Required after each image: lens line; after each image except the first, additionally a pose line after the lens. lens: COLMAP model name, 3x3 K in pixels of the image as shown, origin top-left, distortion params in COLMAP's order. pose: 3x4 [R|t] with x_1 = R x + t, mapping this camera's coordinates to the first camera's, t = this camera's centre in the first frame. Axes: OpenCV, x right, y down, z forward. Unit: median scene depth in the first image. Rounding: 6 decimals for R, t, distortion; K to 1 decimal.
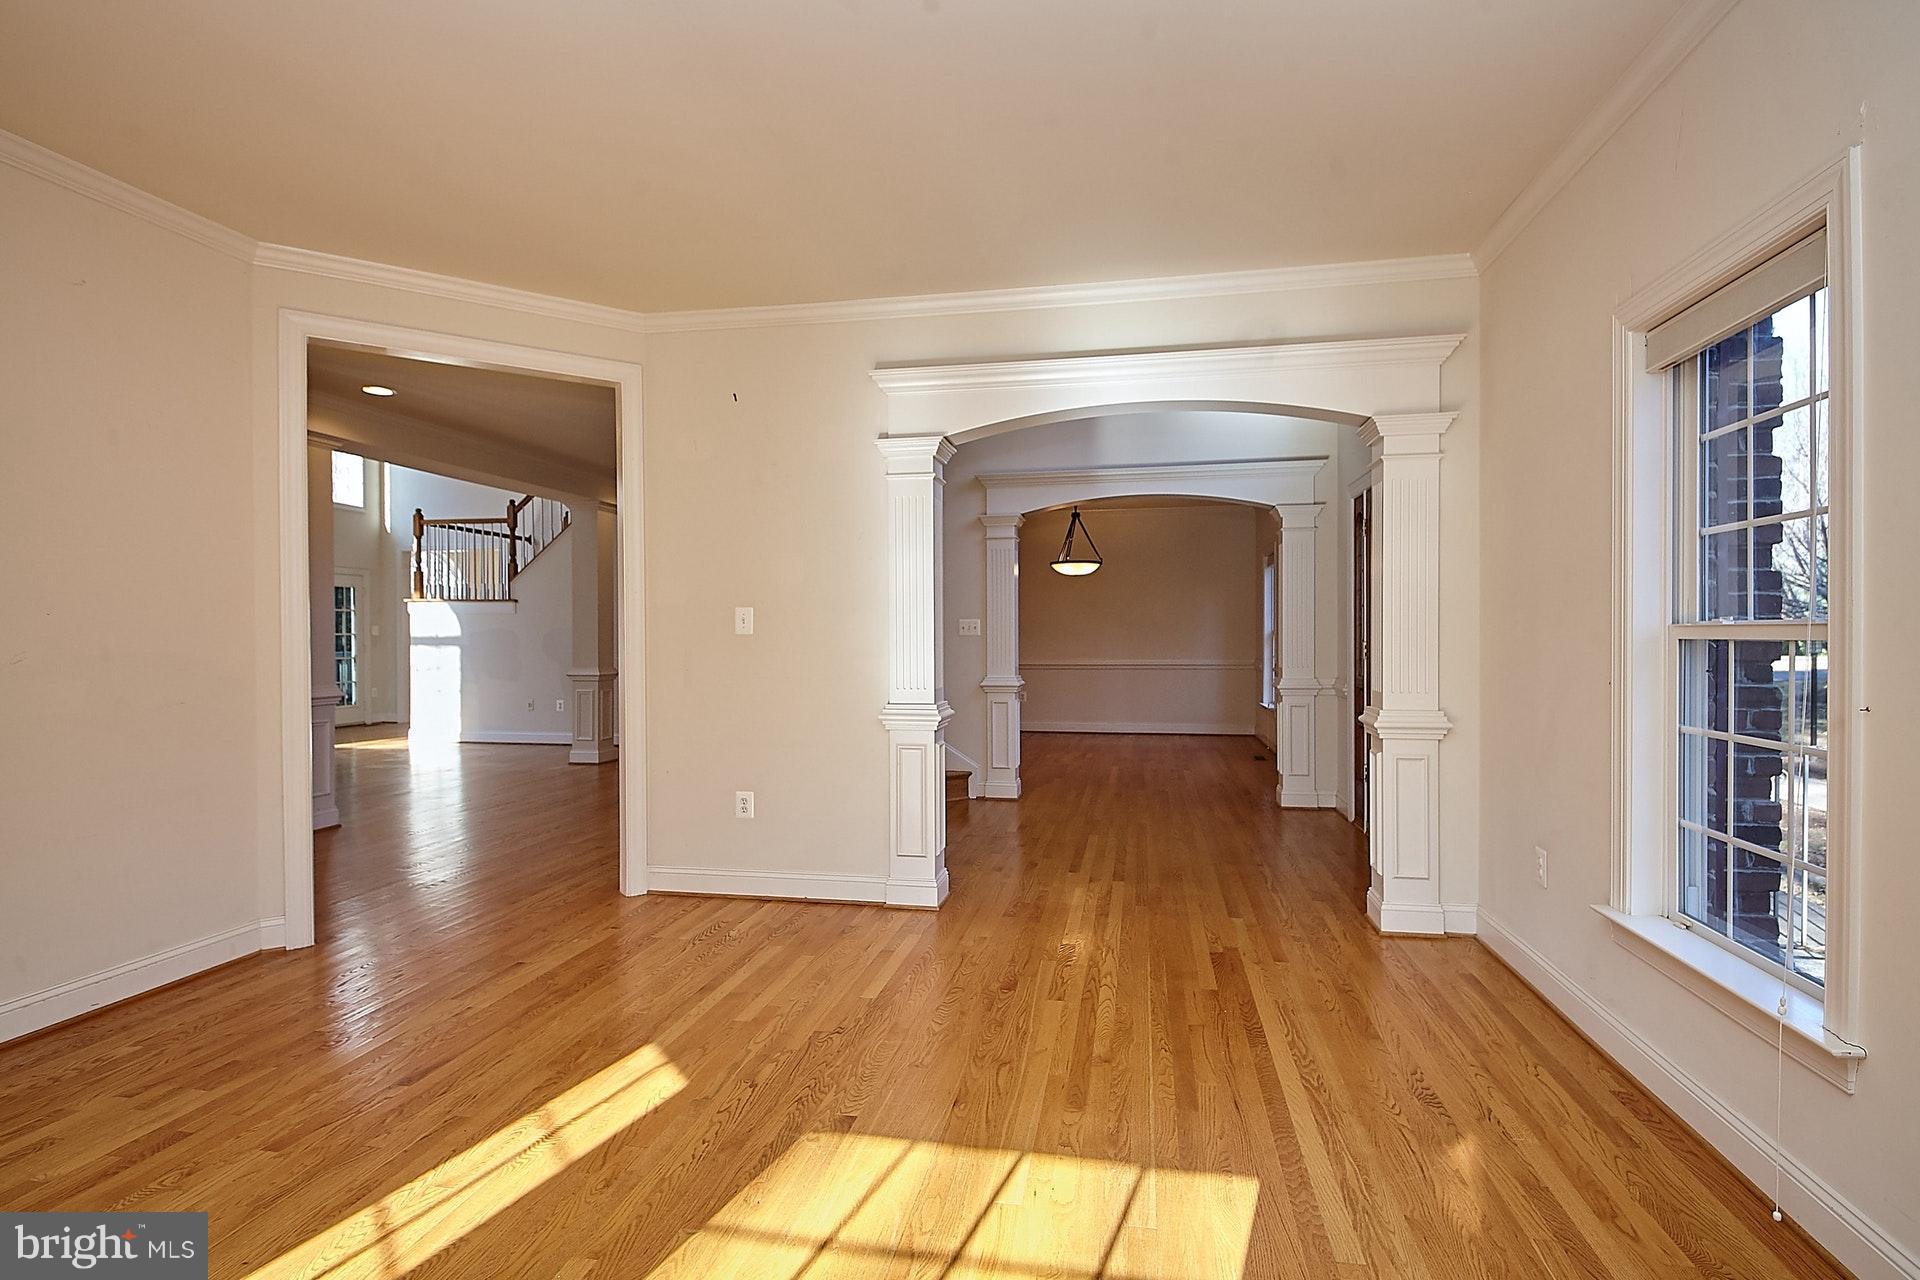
lens RADIAL K [[933.7, 0, 960.3], [0, 933.7, 636.0], [0, 0, 1]] dist [0.002606, -0.001127]
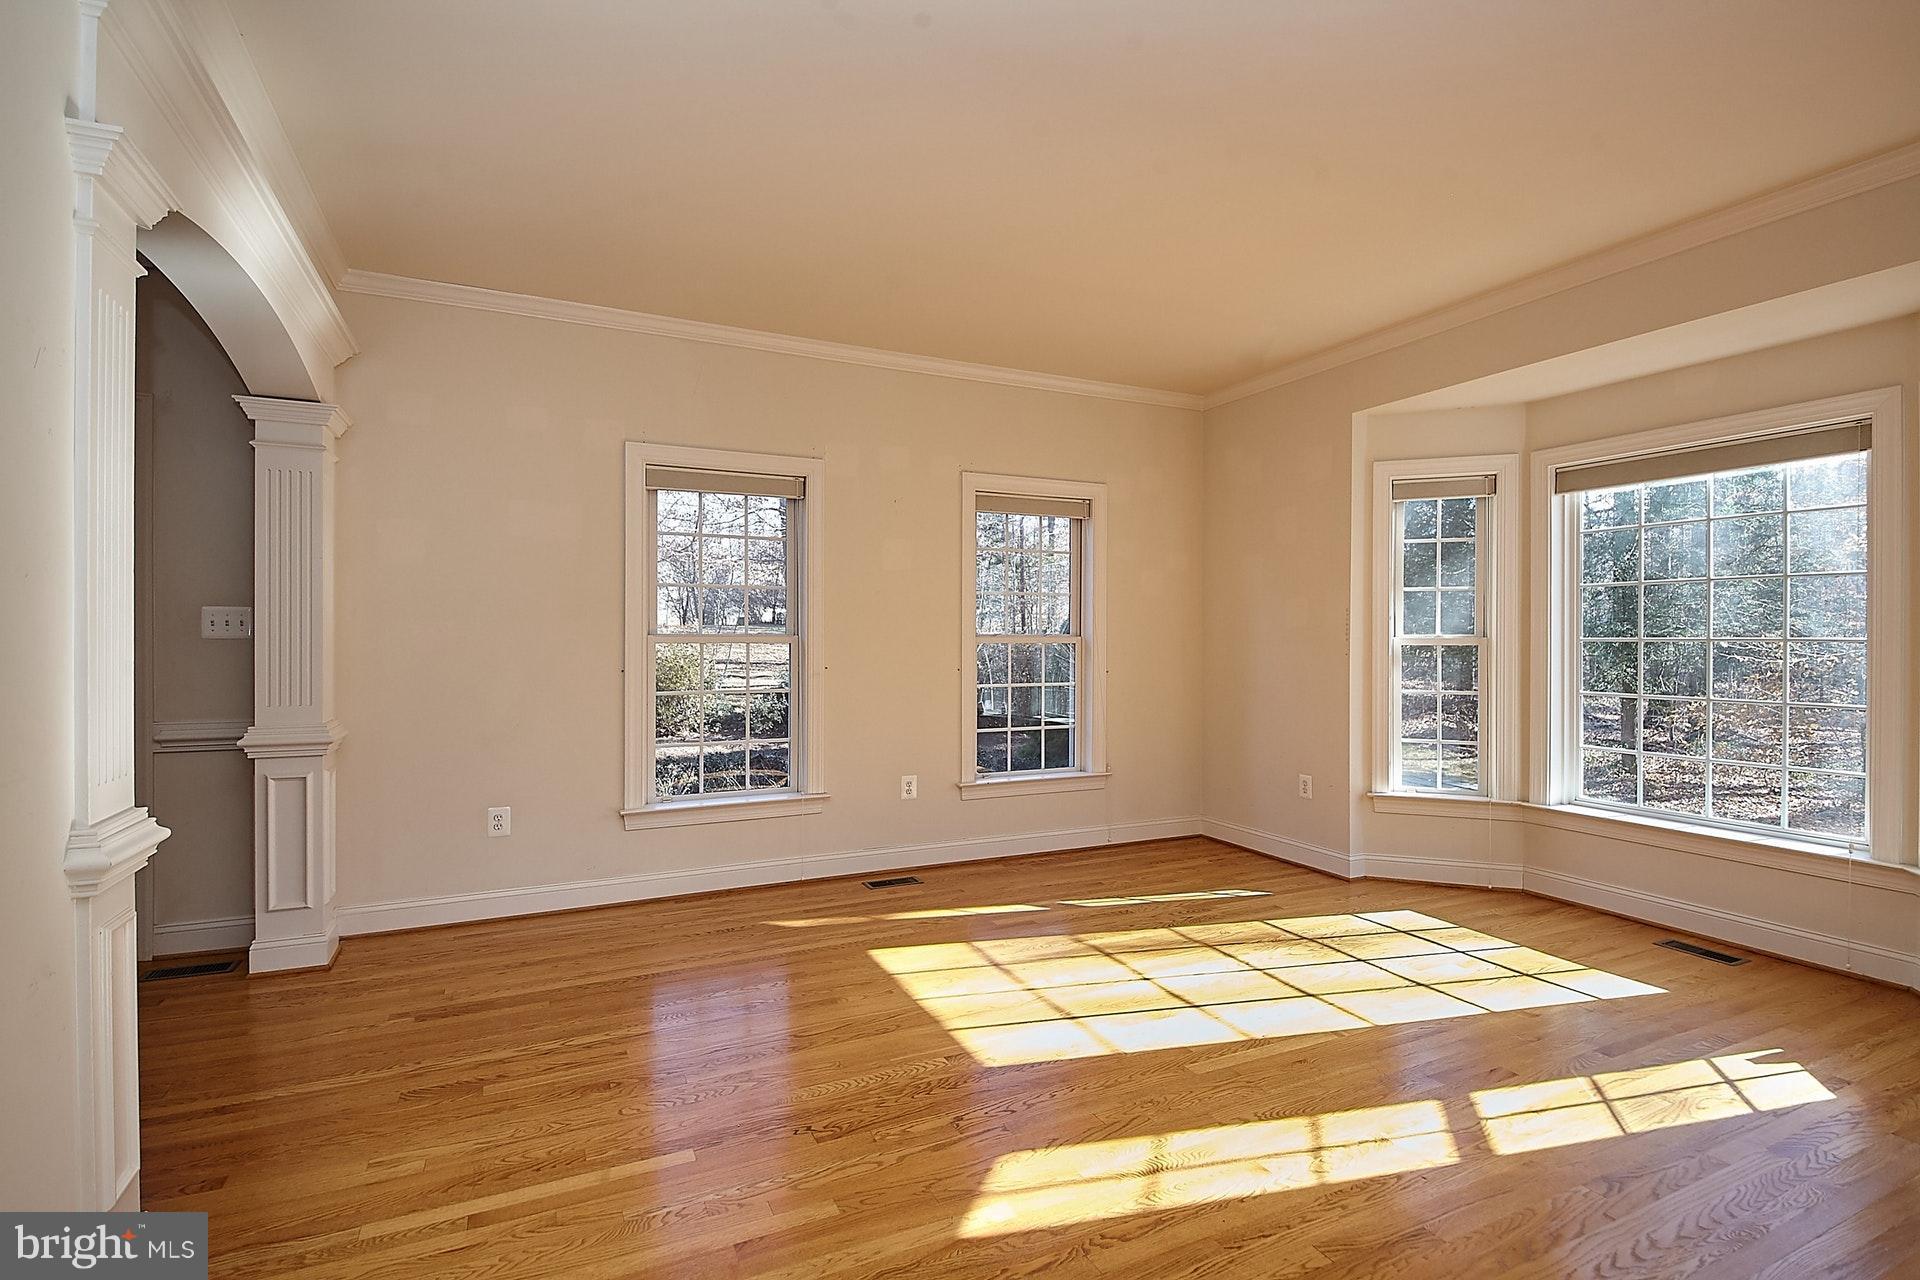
lens RADIAL K [[933.7, 0, 961.9], [0, 933.7, 640.3], [0, 0, 1]] dist [0.002606, -0.001127]
pose [[-0.595104, 0.002689, 0.803644, -1.016193], [0.009940, 0.999943, 0.004015, -0.002906], [-0.803587, 0.010378, -0.595097, 1.608023]]
